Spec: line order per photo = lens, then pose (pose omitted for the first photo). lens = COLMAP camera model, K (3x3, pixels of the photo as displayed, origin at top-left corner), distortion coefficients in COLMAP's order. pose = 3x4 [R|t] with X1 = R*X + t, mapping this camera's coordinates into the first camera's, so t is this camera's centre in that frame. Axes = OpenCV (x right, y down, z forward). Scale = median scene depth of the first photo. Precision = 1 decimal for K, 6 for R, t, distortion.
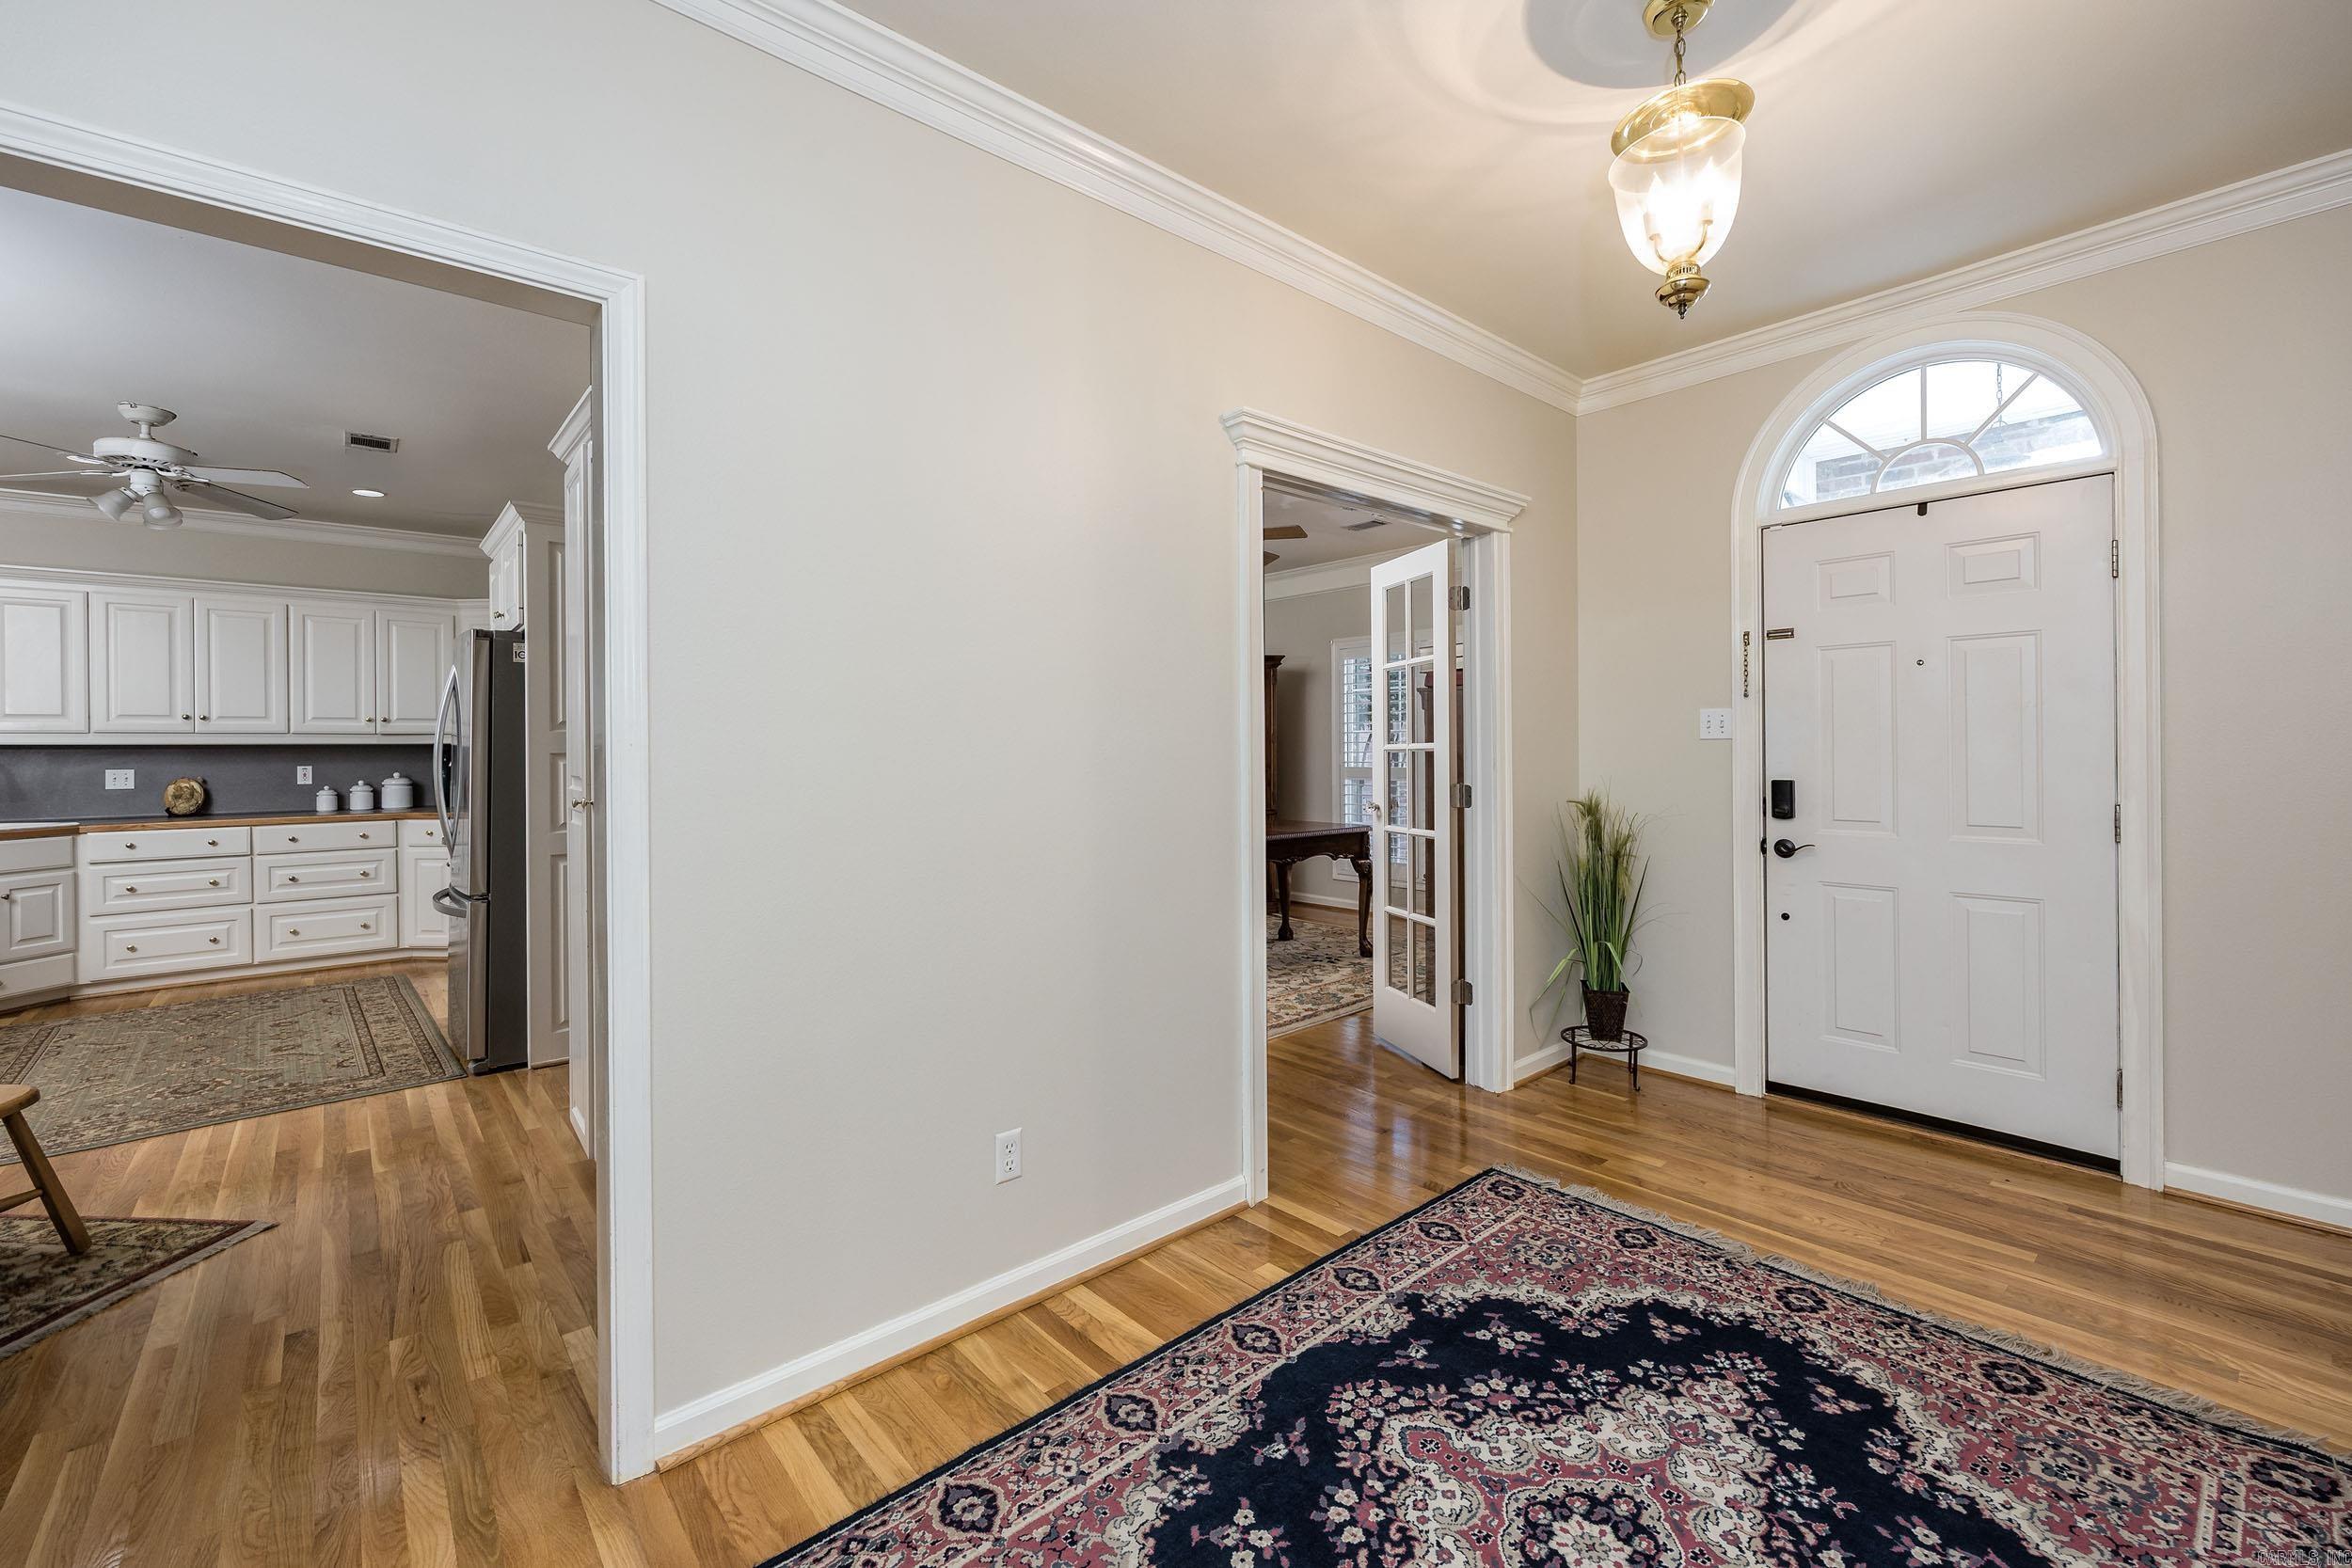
lens RADIAL K [[979.9, 0, 1185.8], [0, 979.9, 763.6], [0, 0, 1]] dist [0.000612, -0.000151]
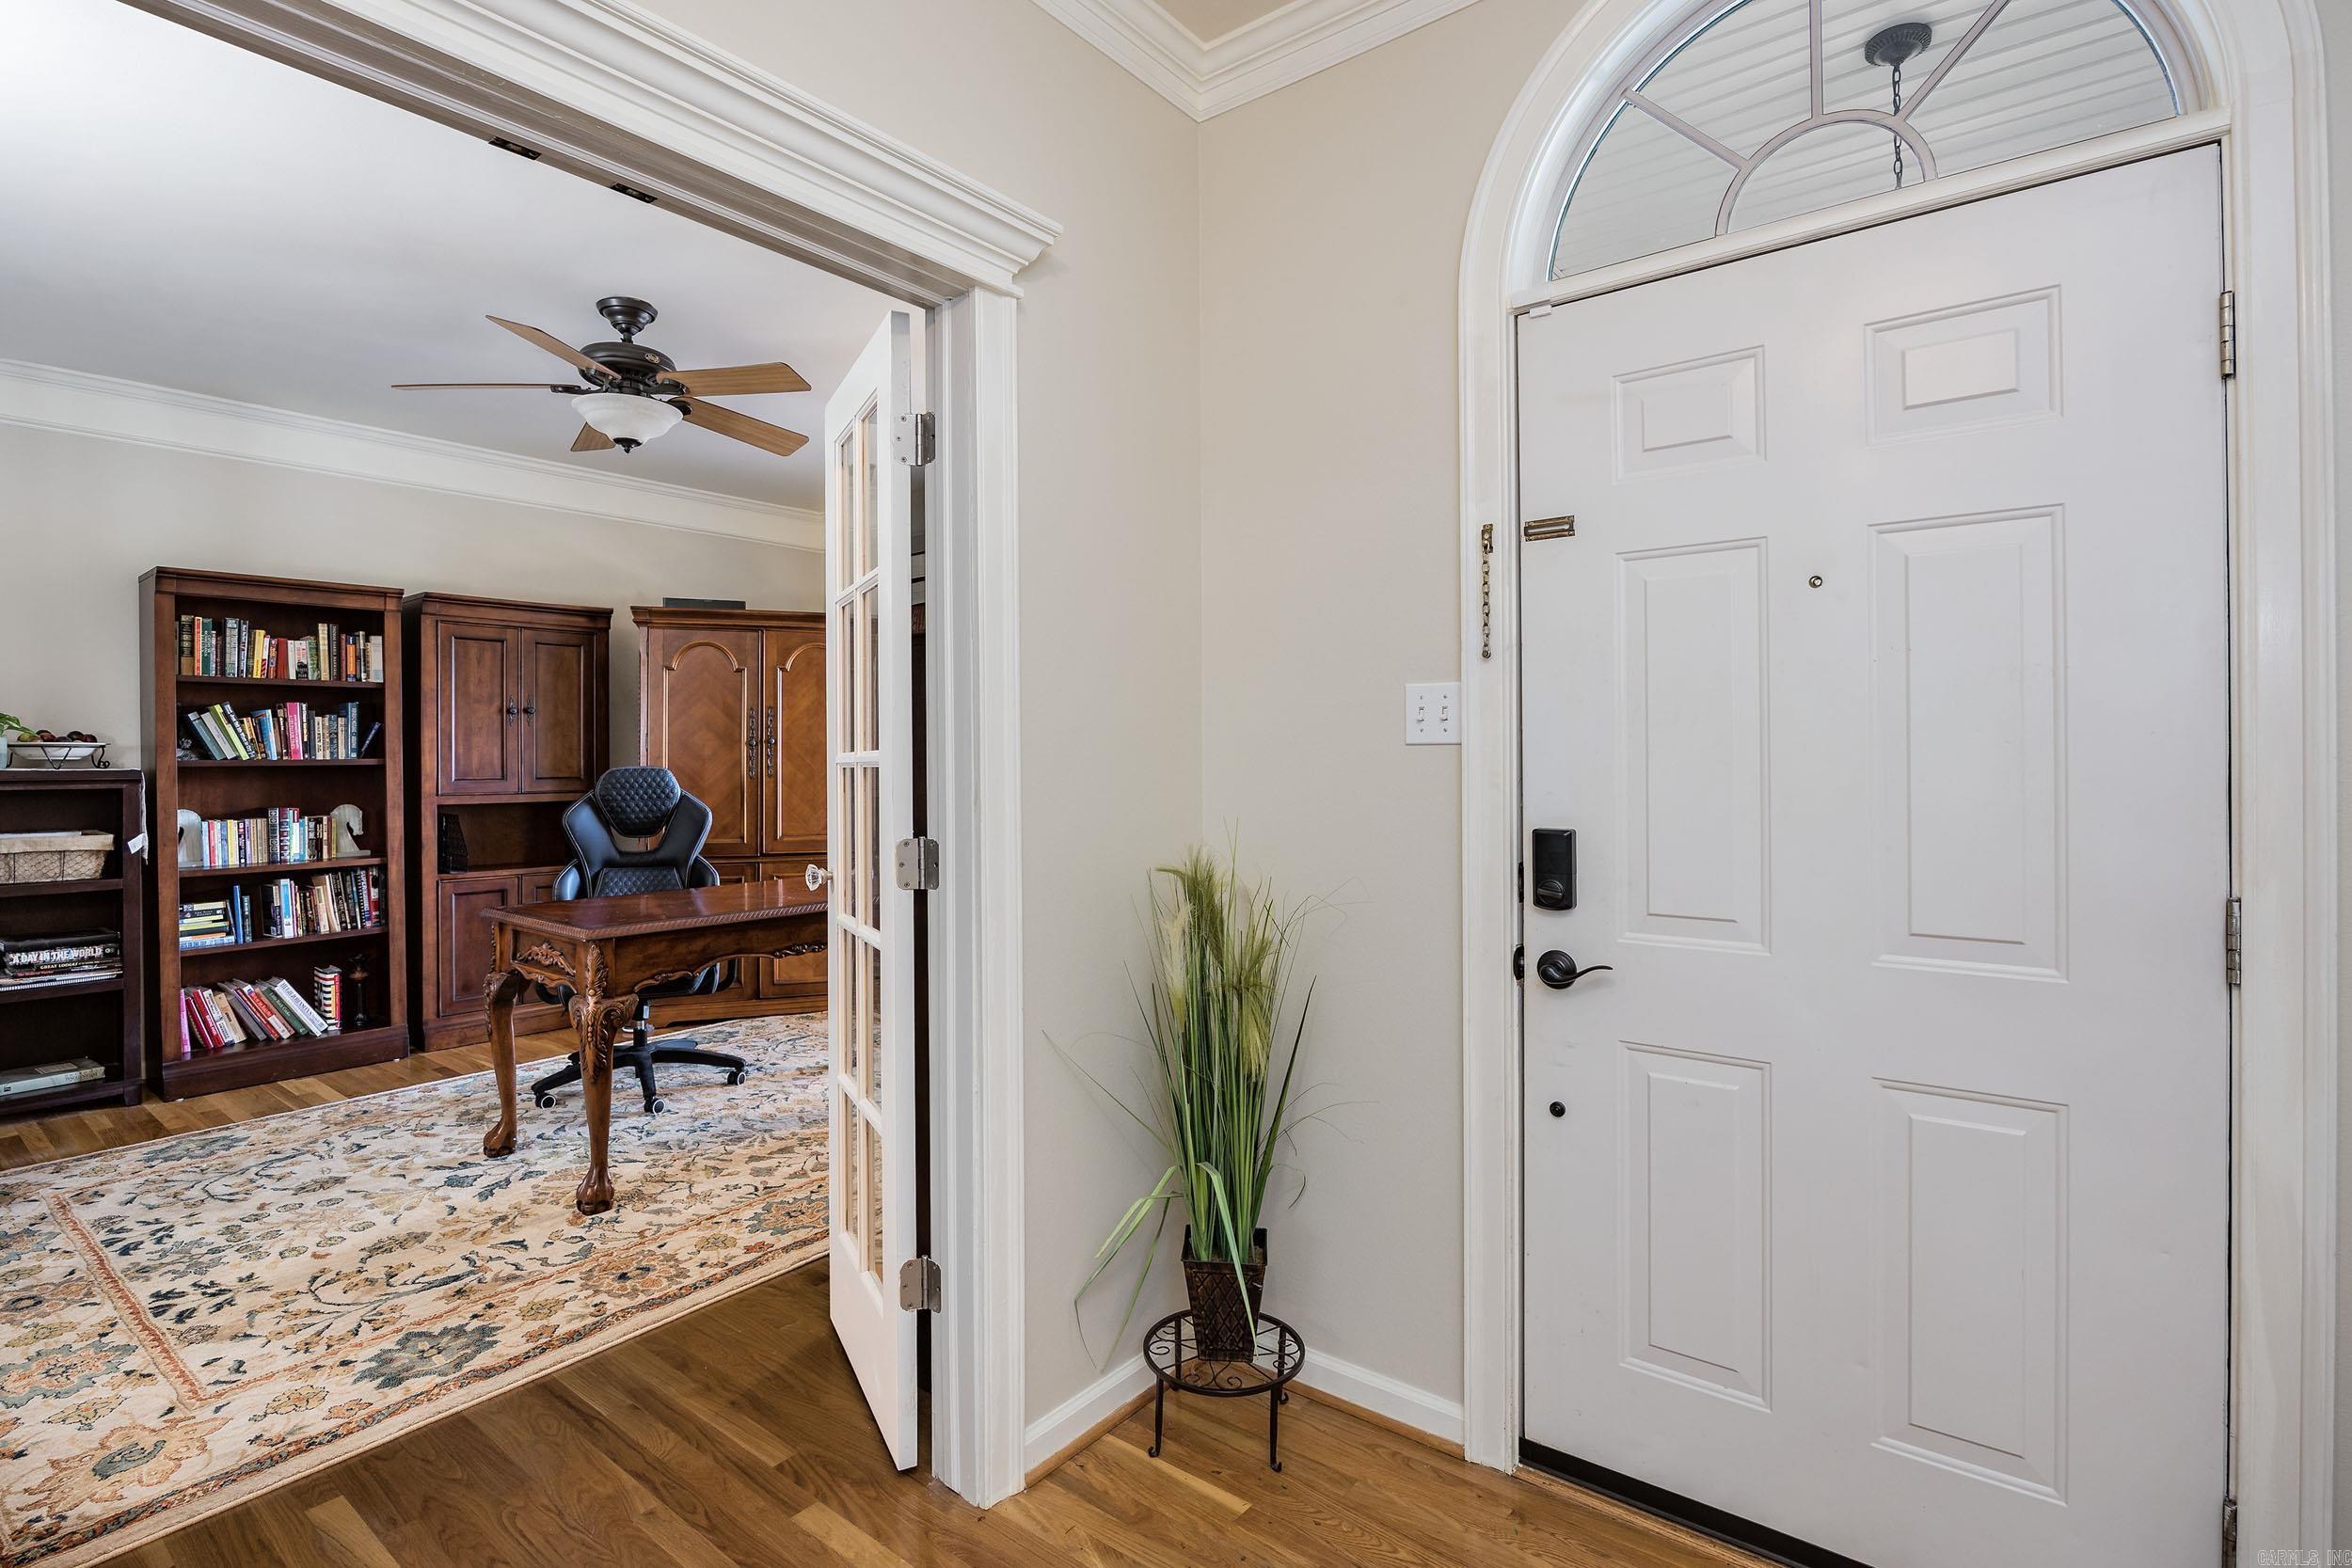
lens RADIAL K [[1126.6, 0, 1168.2], [0, 1126.6, 768.0], [0, 0, 1]] dist [-0.017727, 0.000414]
pose [[0.983509, 0.003574, 0.180821, 0.310874], [-0.003001, 0.999990, -0.003444, -0.010728], [-0.180832, 0.002845, 0.983510, 0.472244]]
